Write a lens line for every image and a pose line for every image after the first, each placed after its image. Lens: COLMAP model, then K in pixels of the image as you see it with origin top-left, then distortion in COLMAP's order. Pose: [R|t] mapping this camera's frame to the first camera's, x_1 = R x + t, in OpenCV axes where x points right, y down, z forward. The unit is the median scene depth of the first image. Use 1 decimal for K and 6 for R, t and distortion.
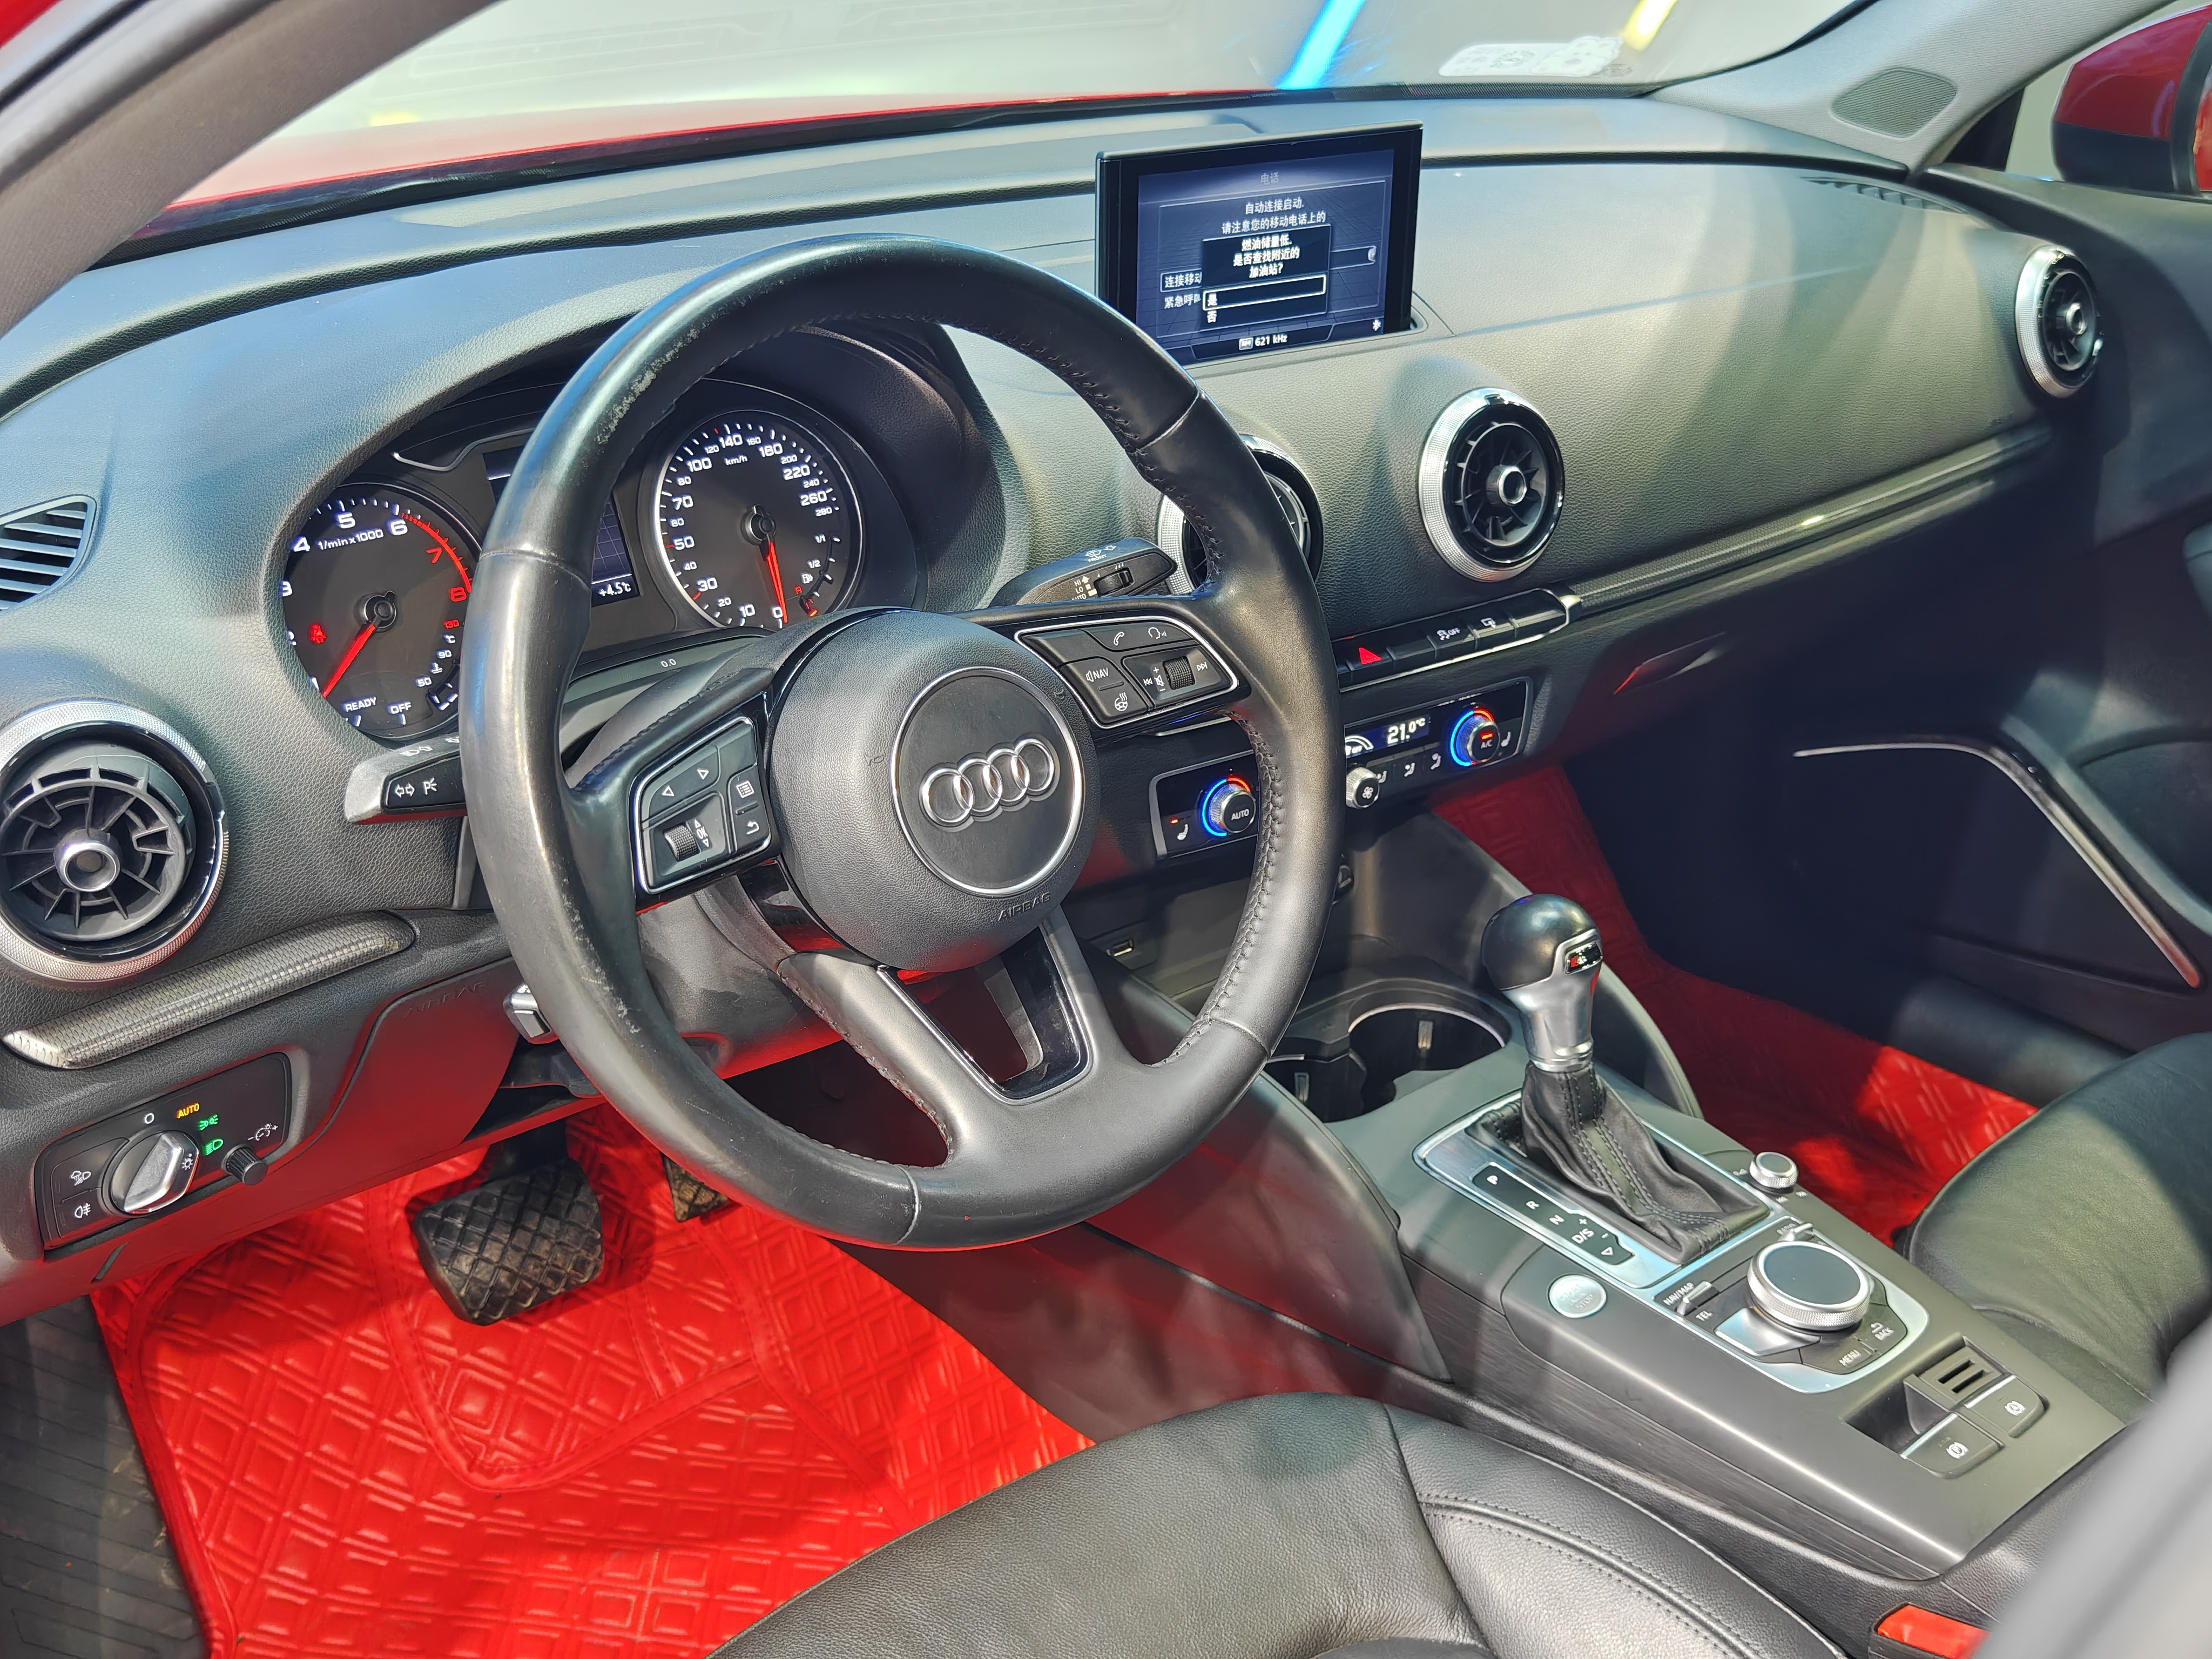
lens RADIAL K [[2540.5, 0, 1143.7], [0, 2540.5, 872.4], [0, 0, 1]] dist [0.133533, -0.311105]
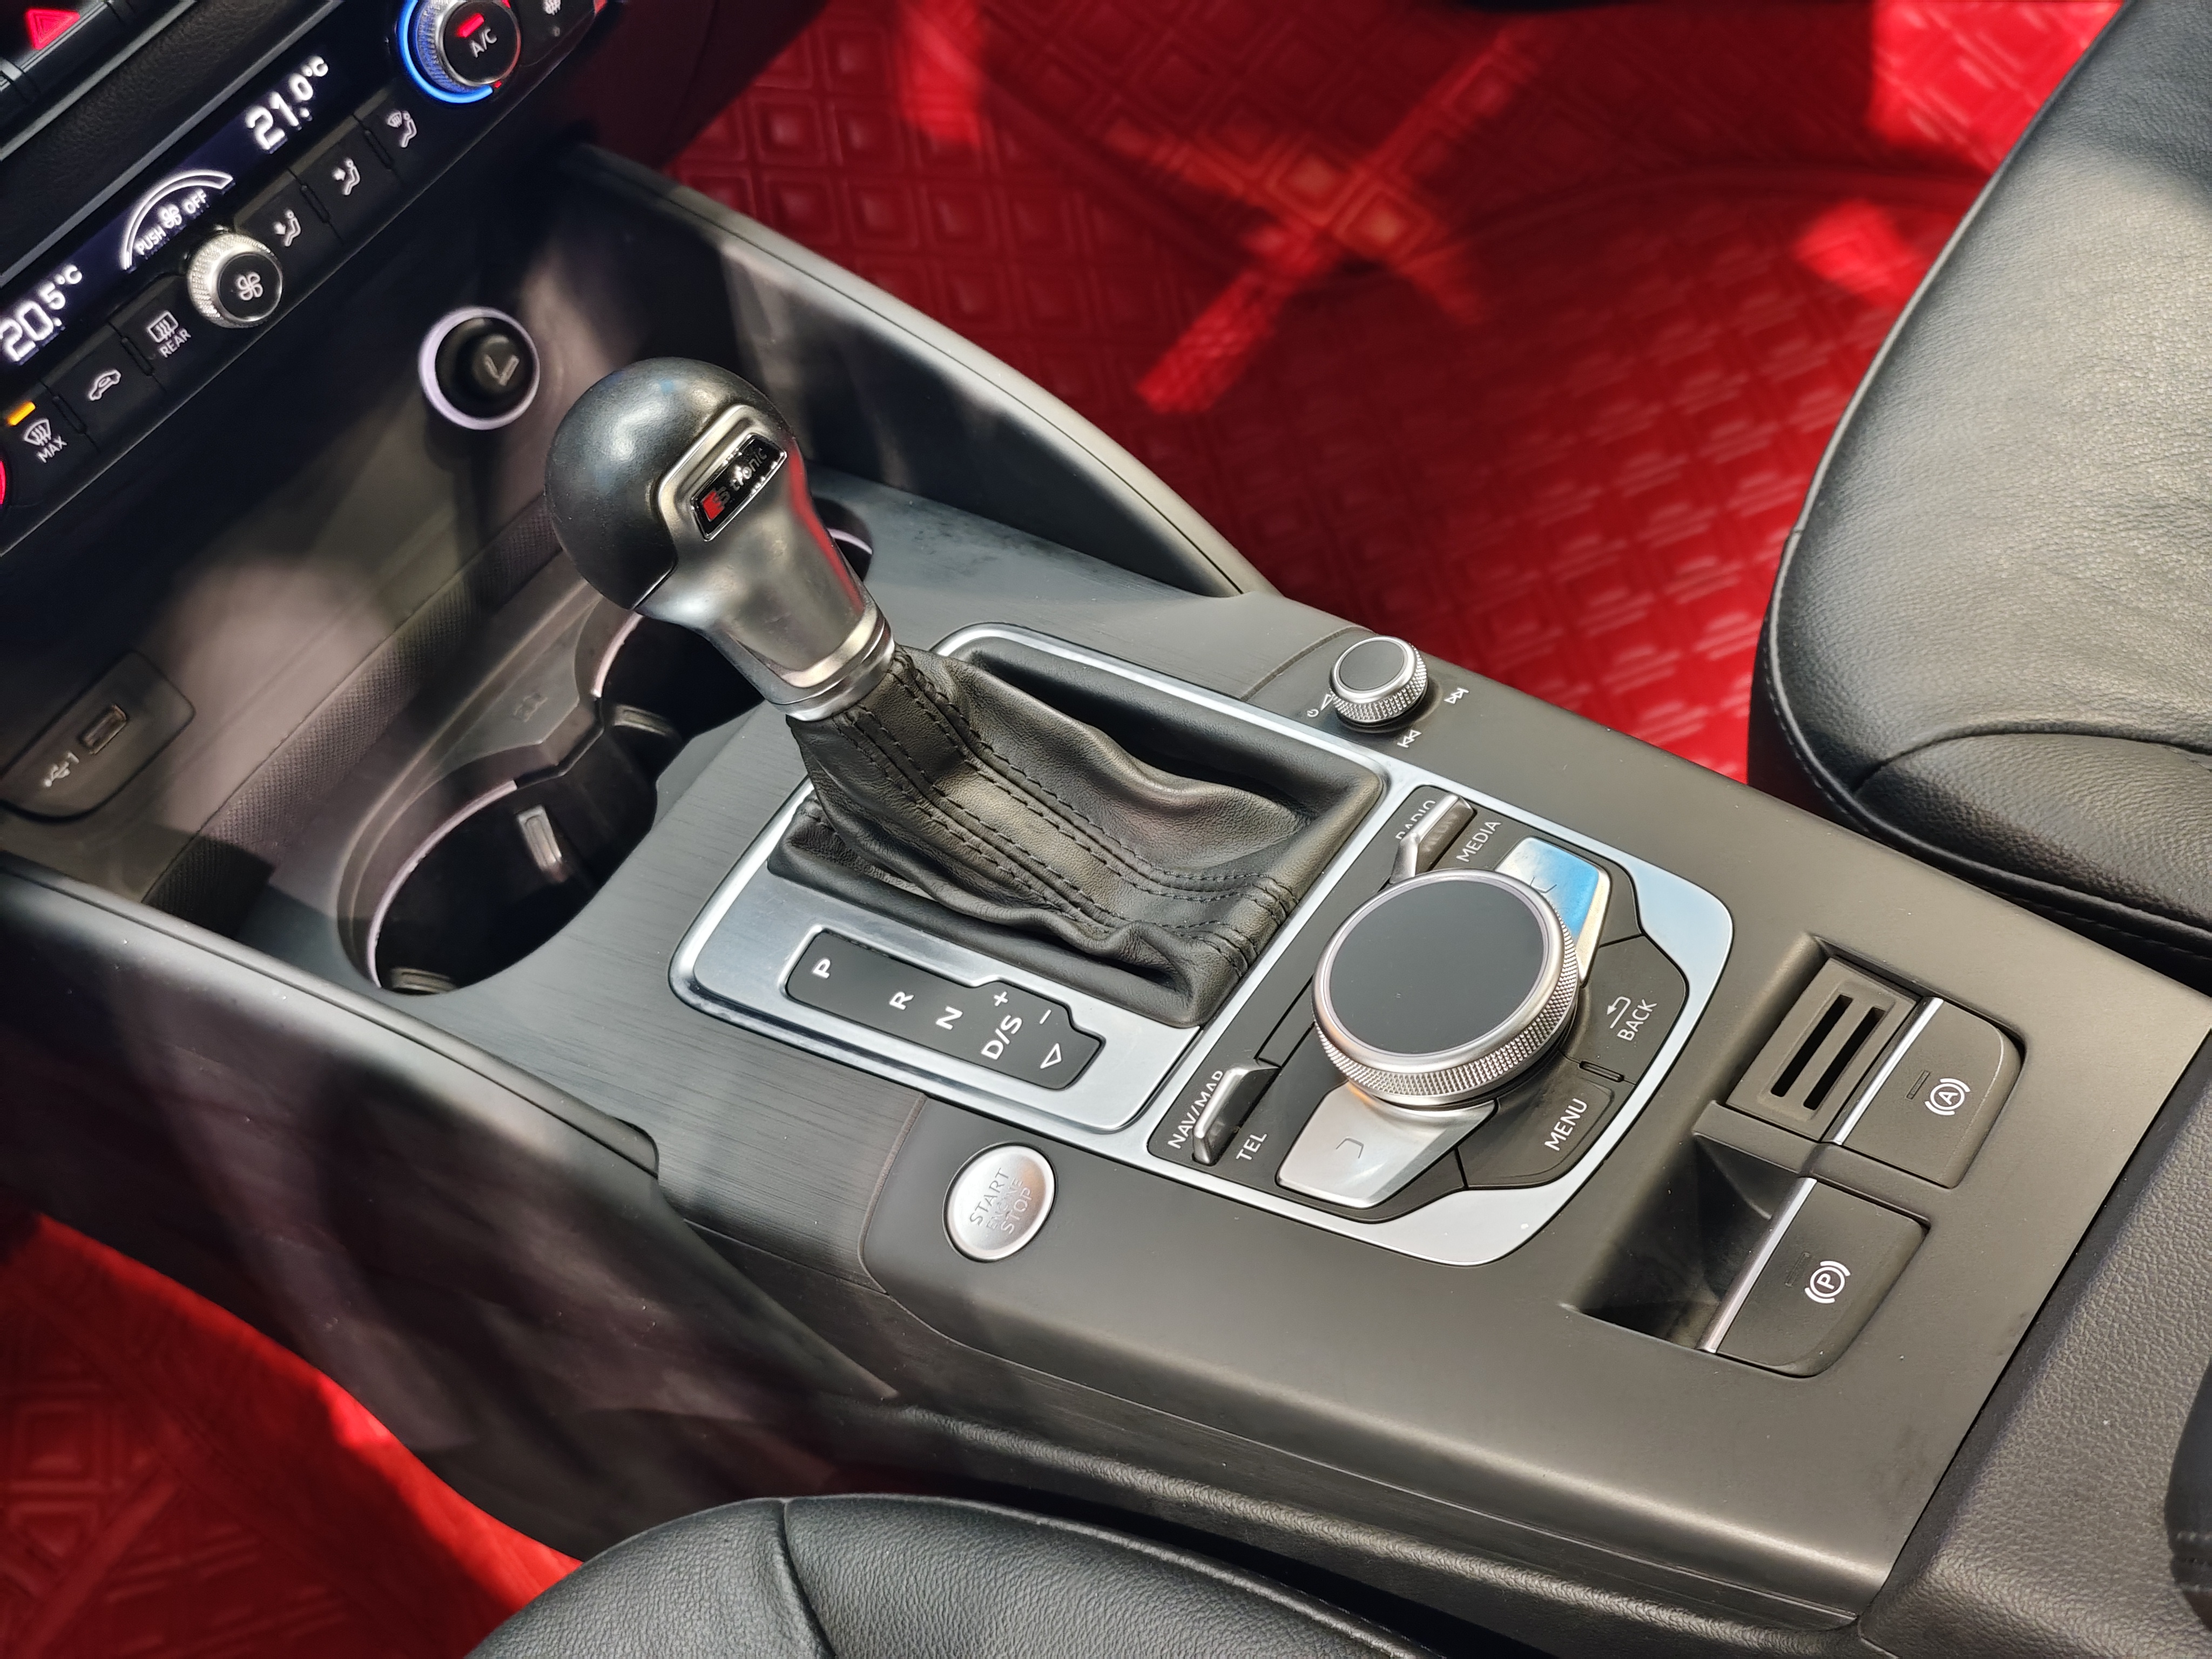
lens RADIAL K [[3245.4, 0, 1114.6], [0, 3245.4, 842.3], [0, 0, 1]] dist [0.161406, -0.520872]
pose [[0.895612, -0.412120, -0.167442, 0.292851], [0.441943, 0.867211, 0.229417, -0.012043], [0.050660, -0.279468, 0.958817, 0.440827]]
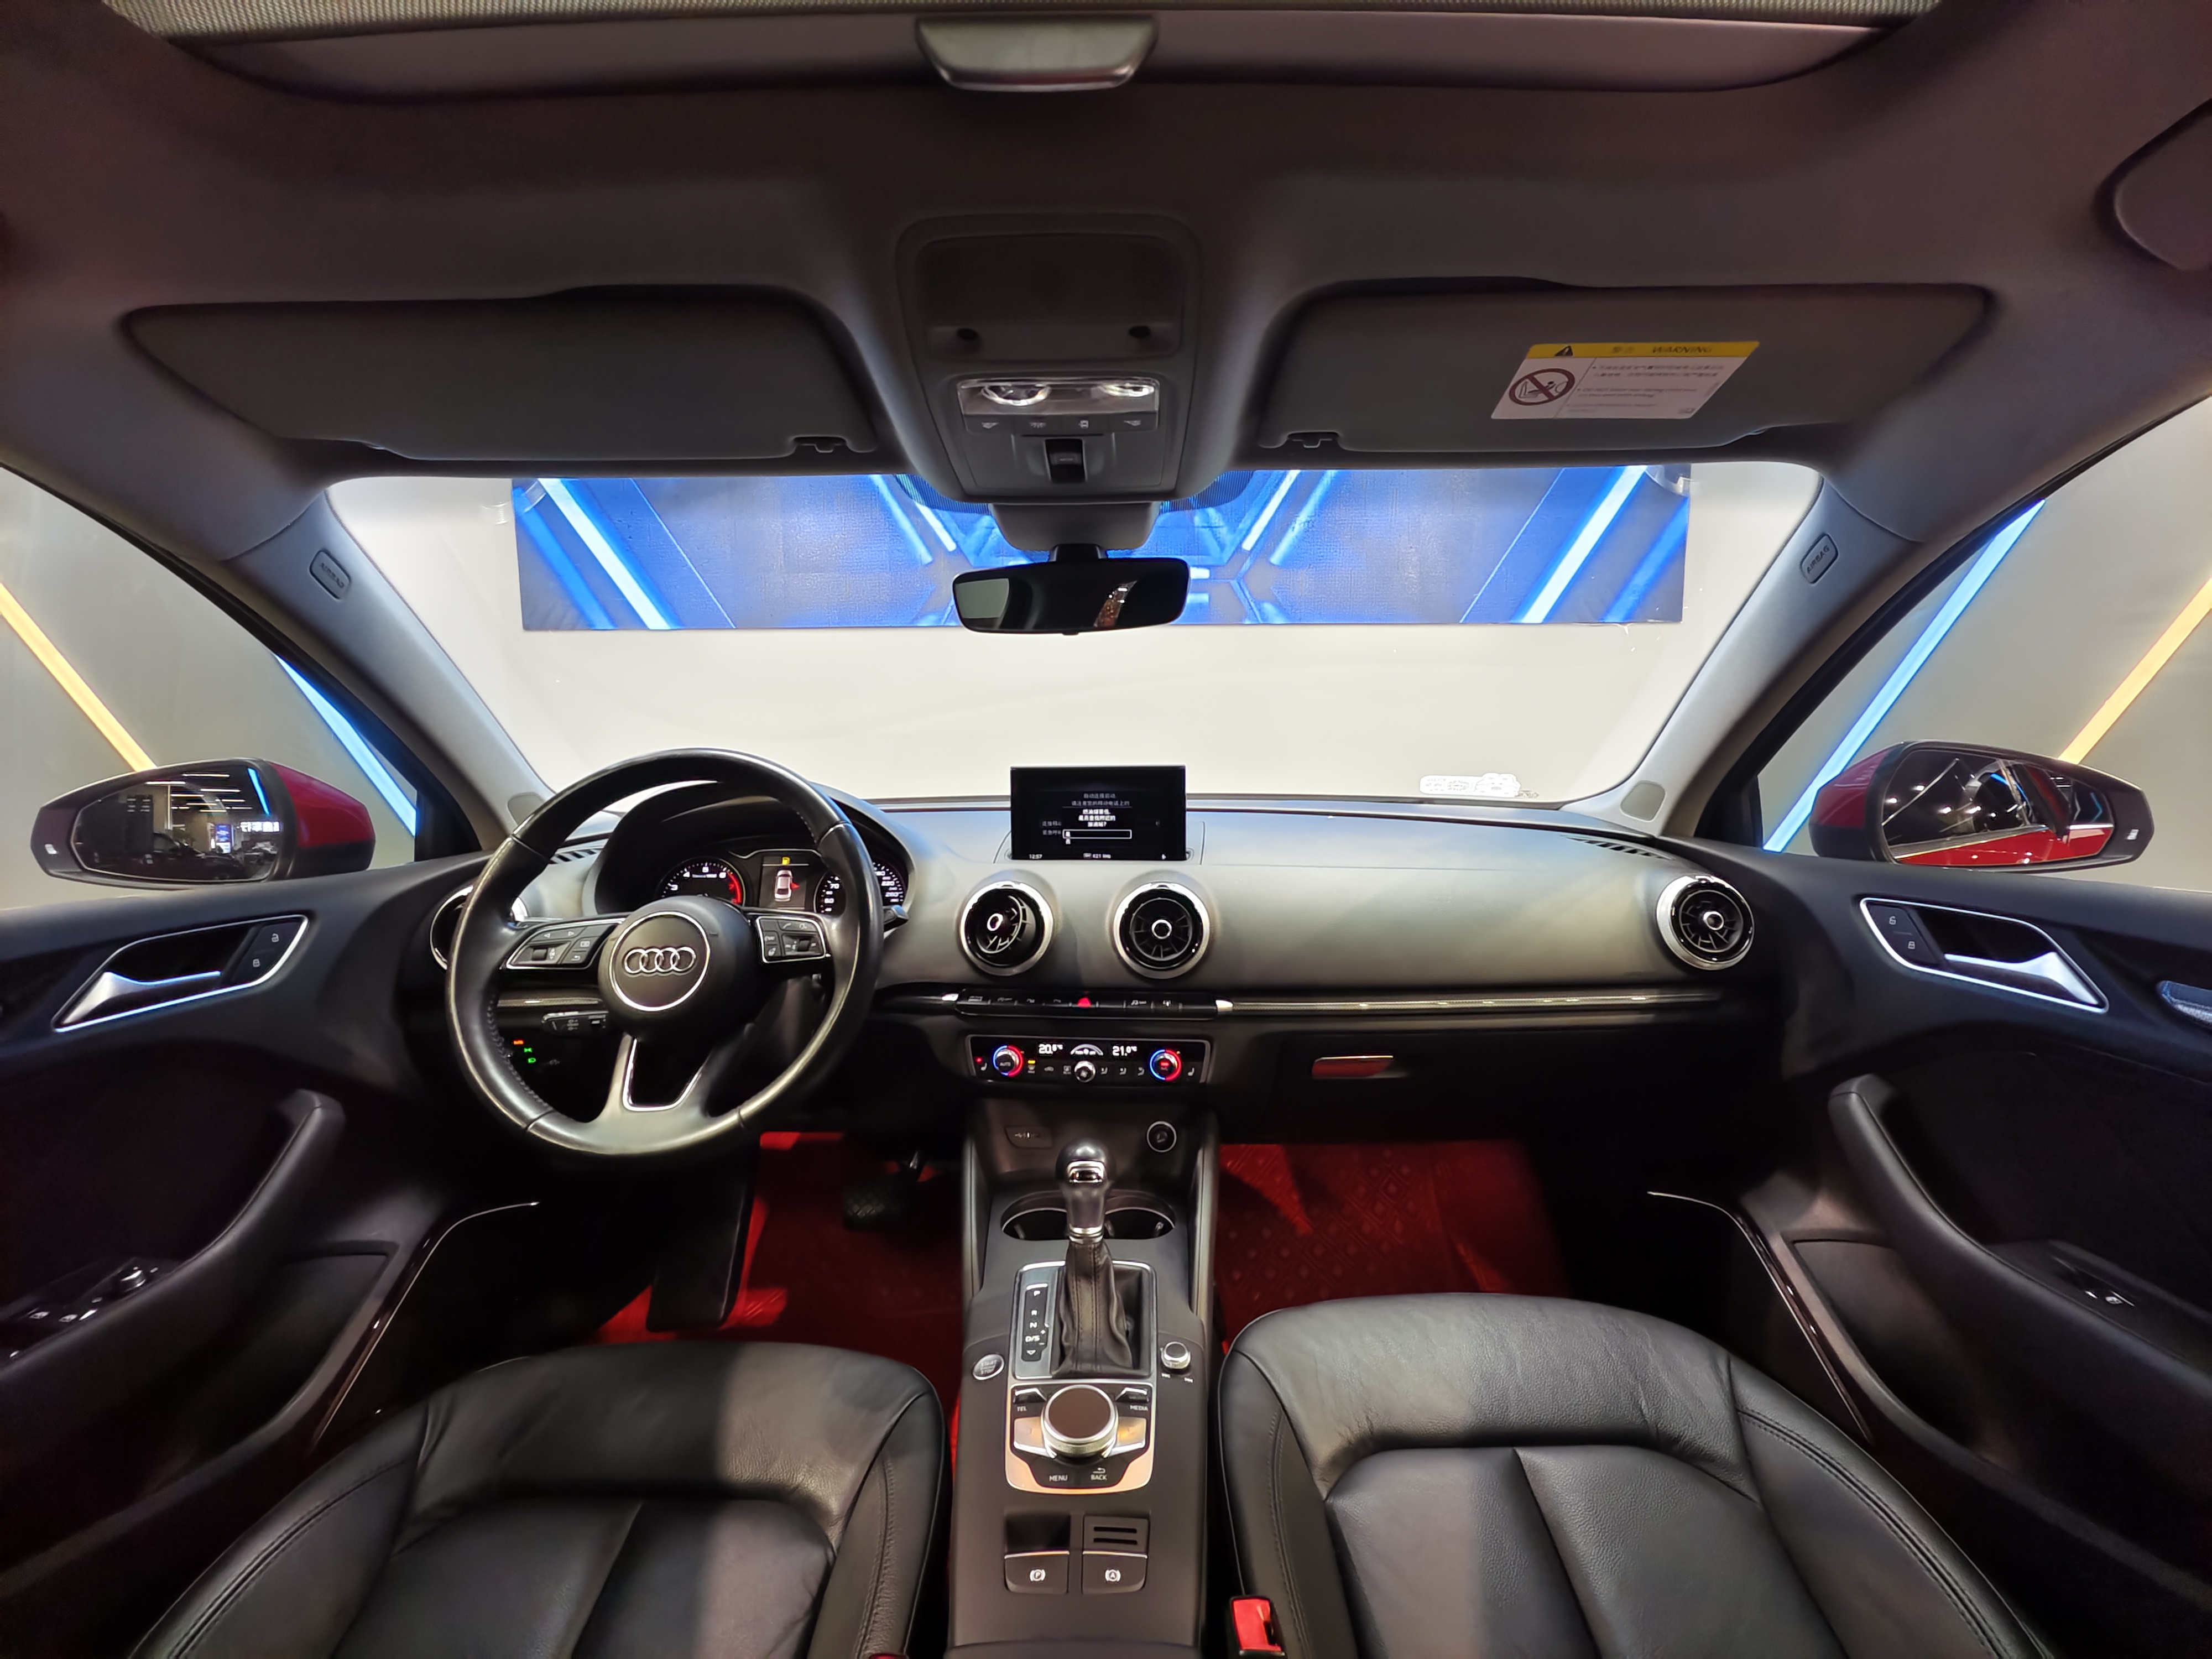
lens RADIAL K [[903.5, 0, 1090.3], [0, 903.5, 839.8], [0, 0, 1]] dist [0.000847, 0.000153]
pose [[0.737665, 0.035092, -0.674255, 0.579324], [-0.267768, 0.931958, -0.244446, -0.031765], [0.619799, 0.360863, 0.696869, 0.467299]]
